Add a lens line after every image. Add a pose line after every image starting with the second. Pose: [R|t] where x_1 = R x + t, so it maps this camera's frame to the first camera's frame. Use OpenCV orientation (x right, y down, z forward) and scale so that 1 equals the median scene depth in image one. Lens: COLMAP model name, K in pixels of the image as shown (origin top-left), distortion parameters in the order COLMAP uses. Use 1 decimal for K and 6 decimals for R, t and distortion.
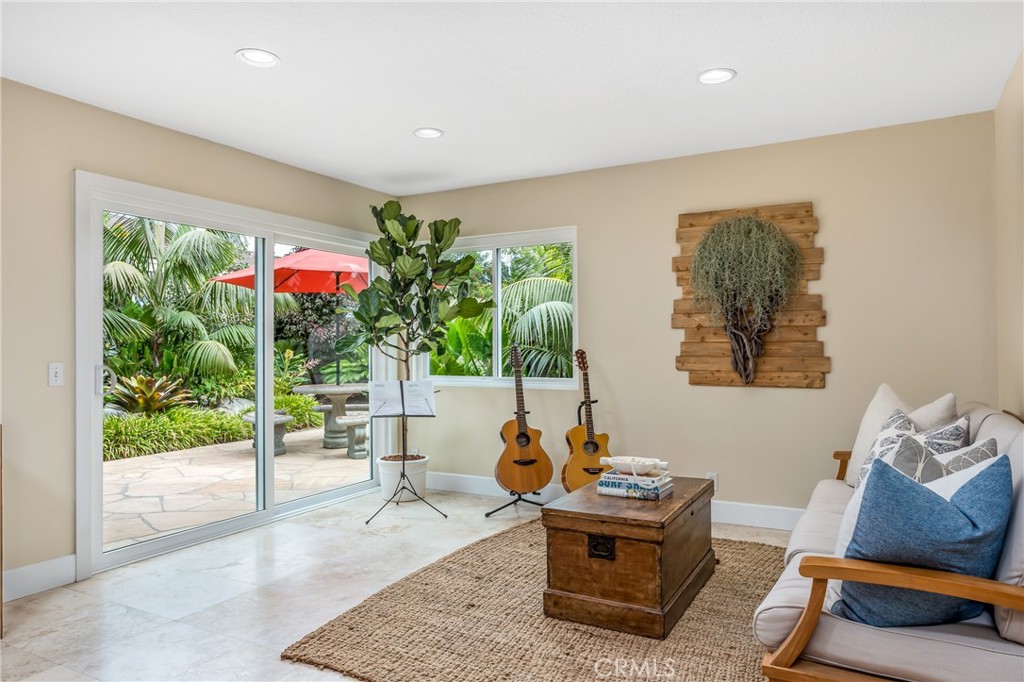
lens RADIAL K [[660.4, 0, 510.4], [0, 660.4, 341.9], [0, 0, 1]] dist [-0.001017, -0.000411]
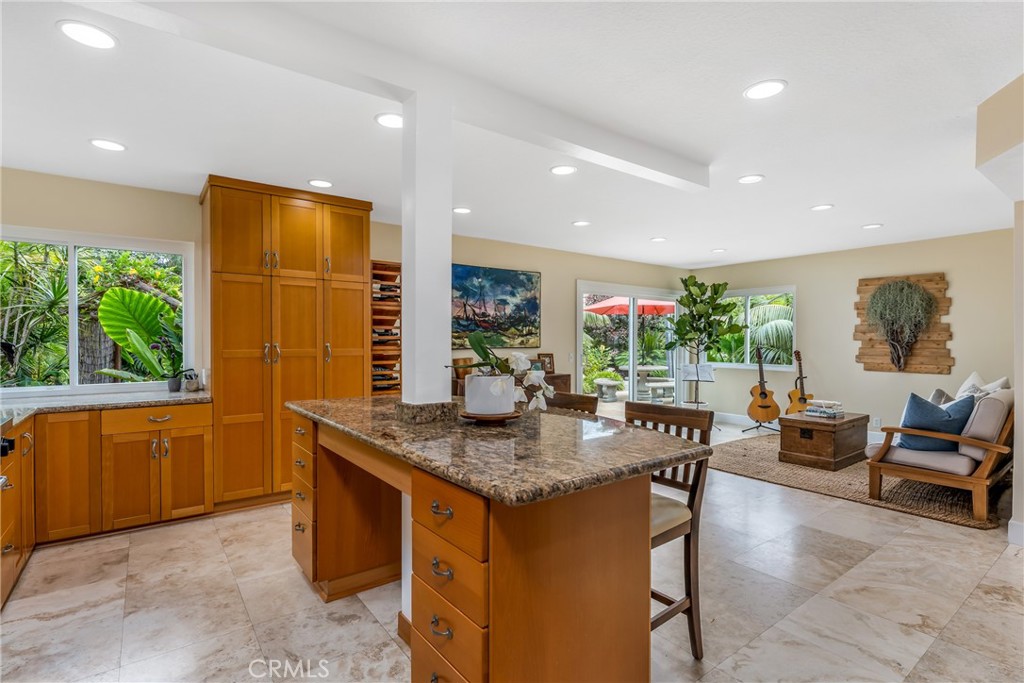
lens RADIAL K [[488.6, 0, 510.9], [0, 488.6, 345.0], [0, 0, 1]] dist [-0.002703, 0.001026]
pose [[0.911998, 0.012441, -0.410006, -0.074222], [-0.005535, 0.999822, 0.018025, -0.026003], [0.410157, -0.014169, 0.911905, -0.661830]]
